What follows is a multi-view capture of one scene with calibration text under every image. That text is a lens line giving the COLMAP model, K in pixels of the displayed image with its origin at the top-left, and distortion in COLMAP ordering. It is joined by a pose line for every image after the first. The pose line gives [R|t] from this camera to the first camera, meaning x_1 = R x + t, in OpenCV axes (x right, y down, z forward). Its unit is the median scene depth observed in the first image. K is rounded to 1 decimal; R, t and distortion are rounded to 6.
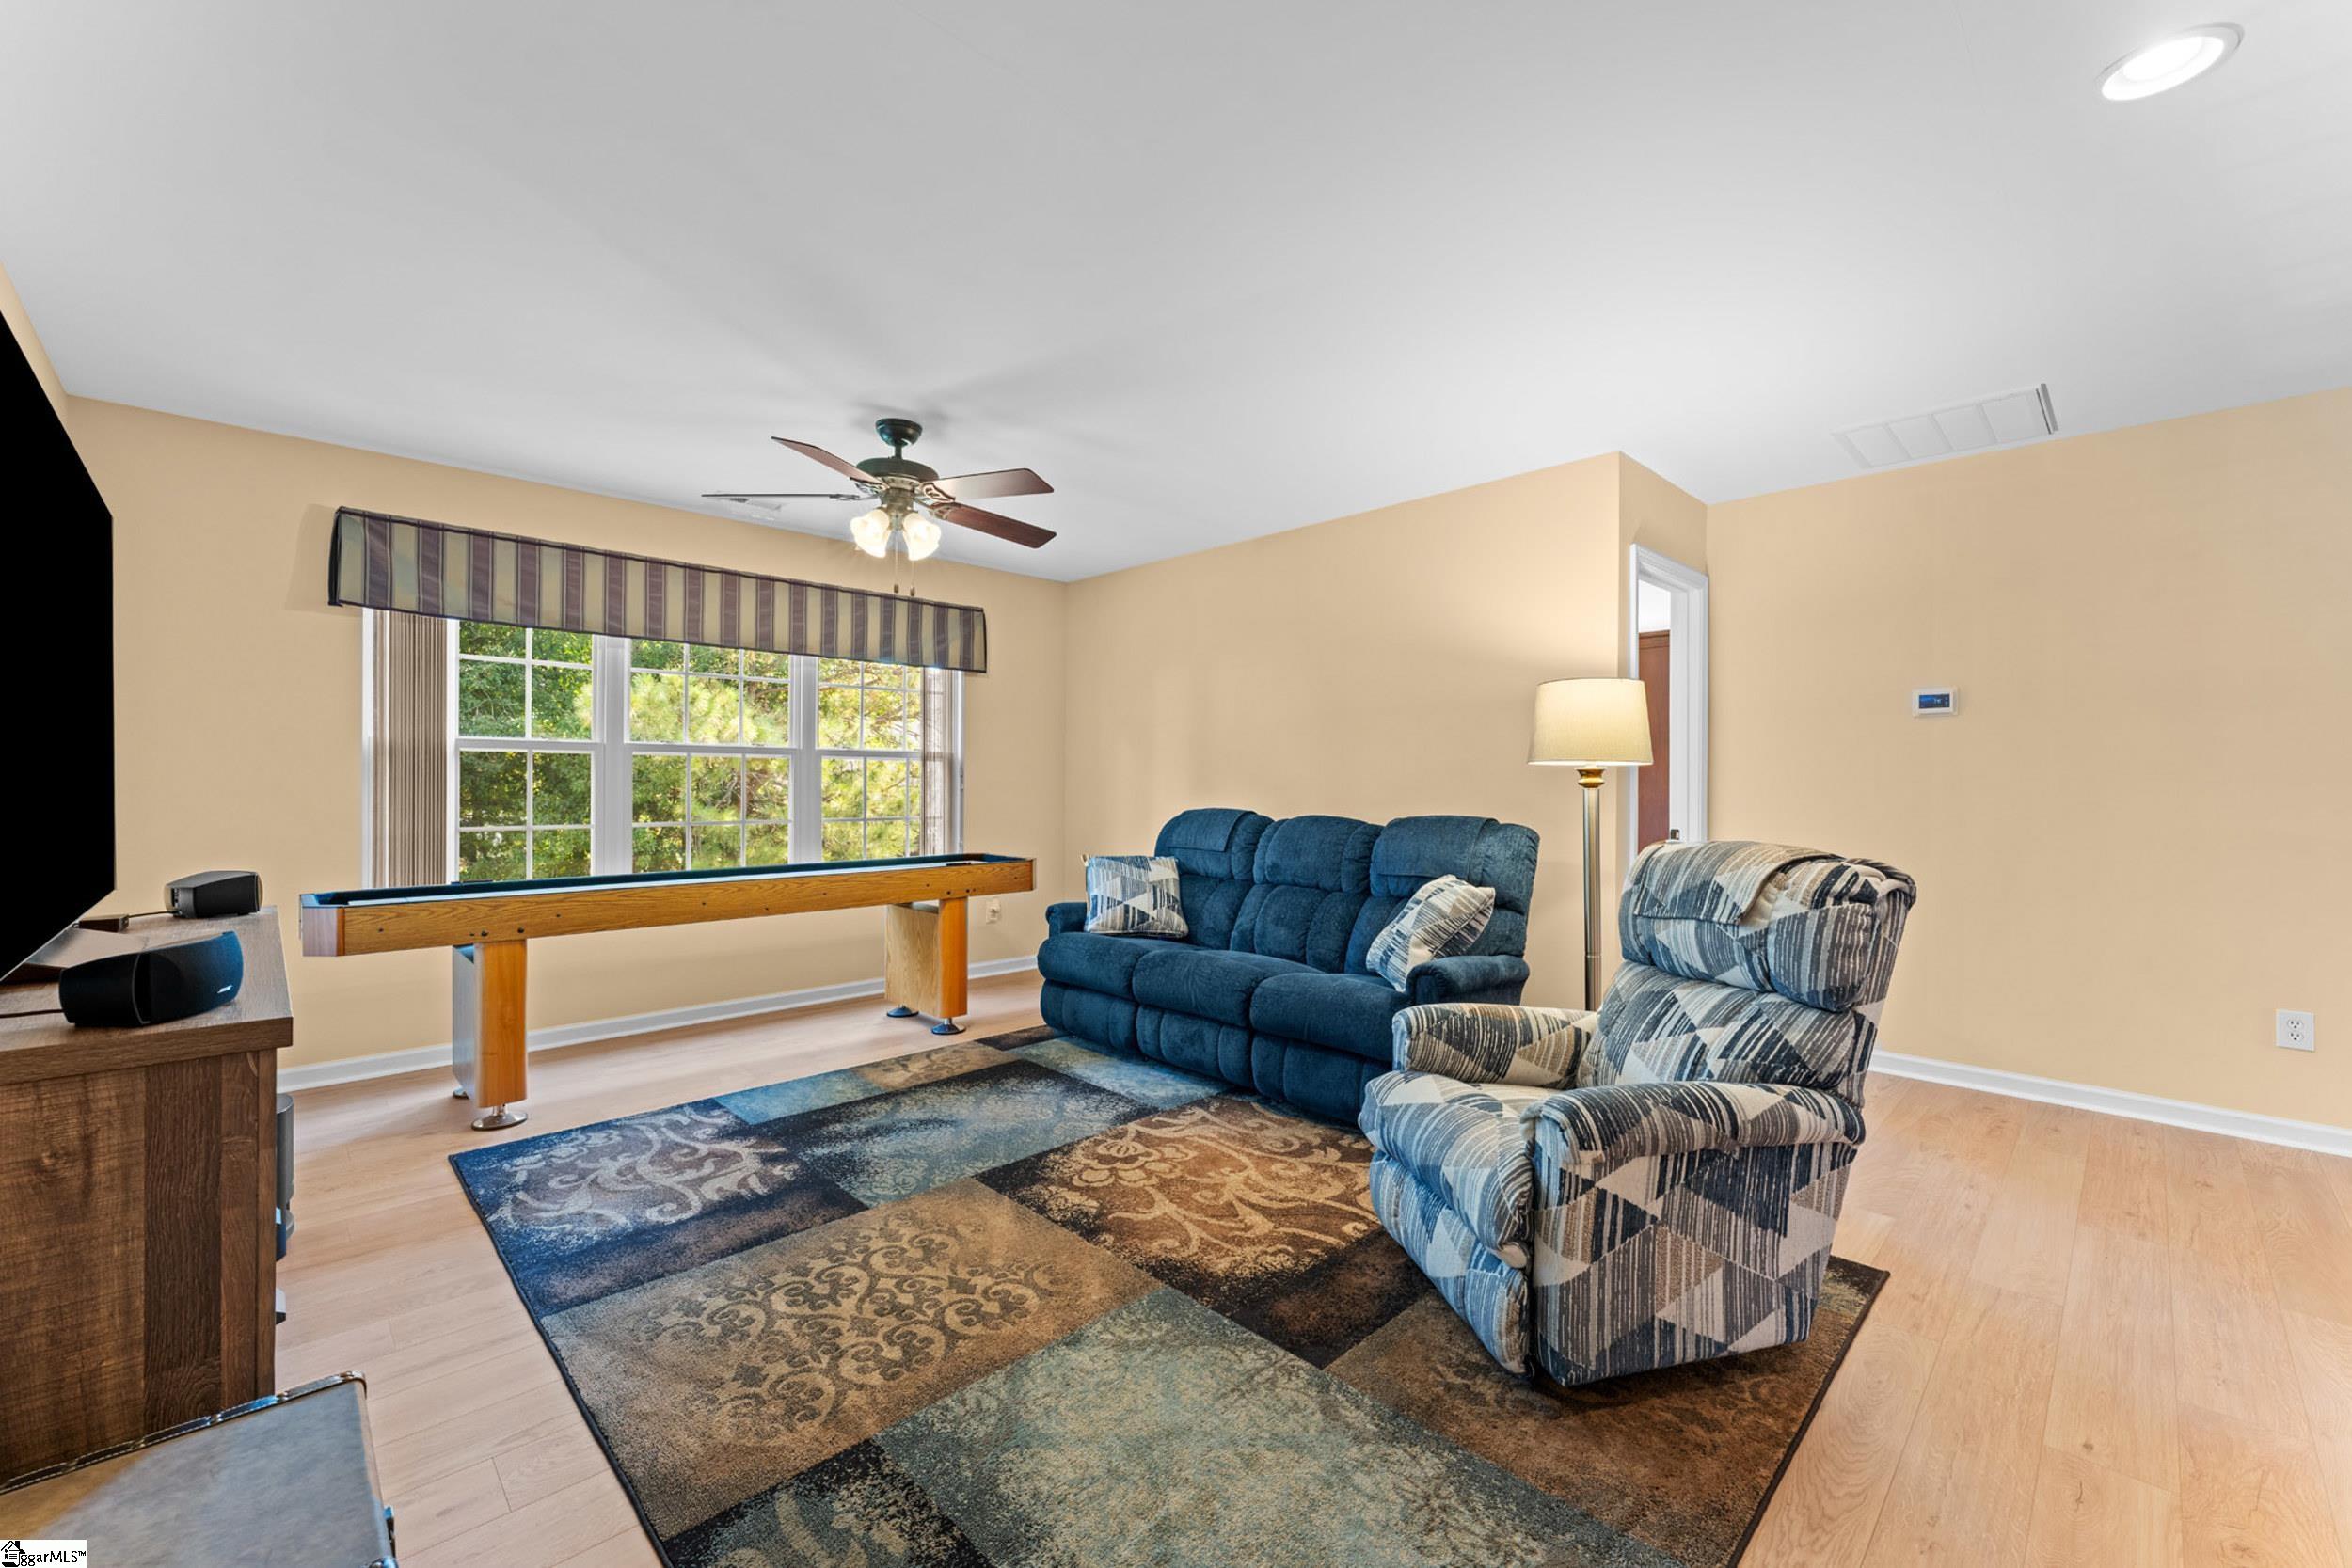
lens RADIAL K [[948.4, 0, 1174.1], [0, 948.4, 788.4], [0, 0, 1]] dist [-0.002915, 0.001020]
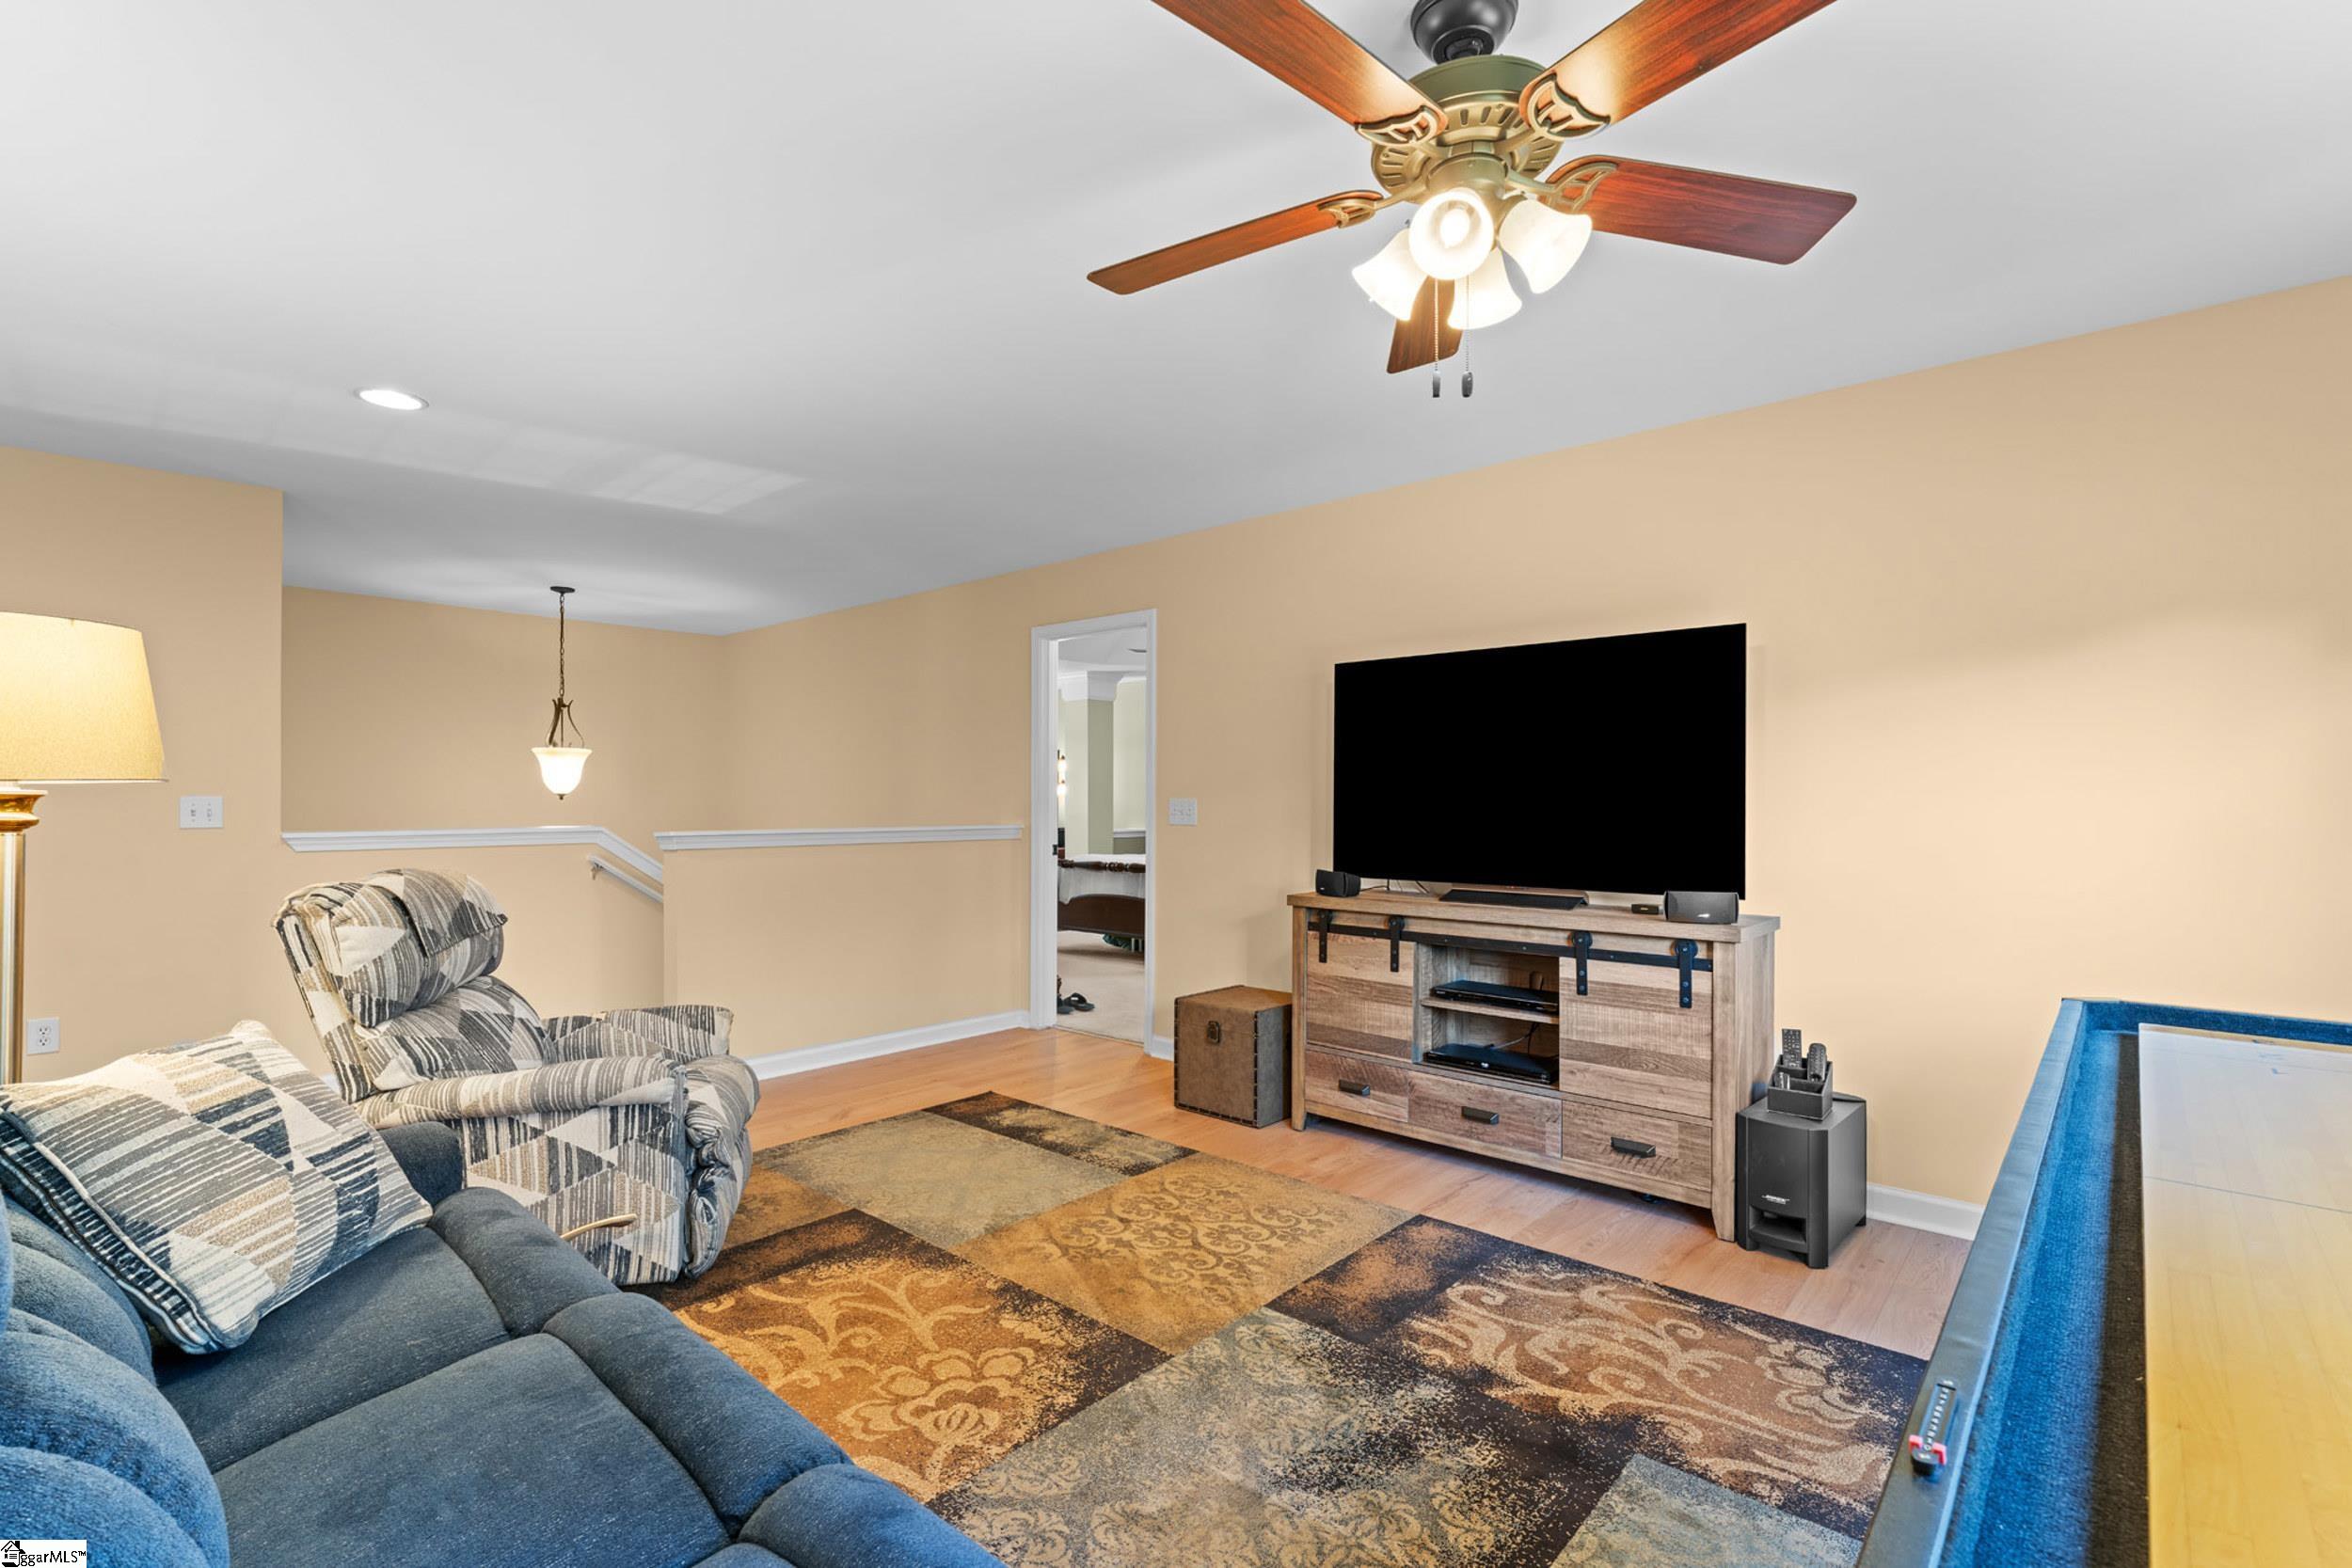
lens RADIAL K [[1070.7, 0, 1177.7], [0, 1070.7, 793.1], [0, 0, 1]] dist [-0.000232, 0.000016]
pose [[-0.997704, -0.004572, -0.067574, -0.158742], [-0.004006, 0.999956, -0.008501, -0.021425], [0.067609, -0.008211, -0.997678, 1.832464]]
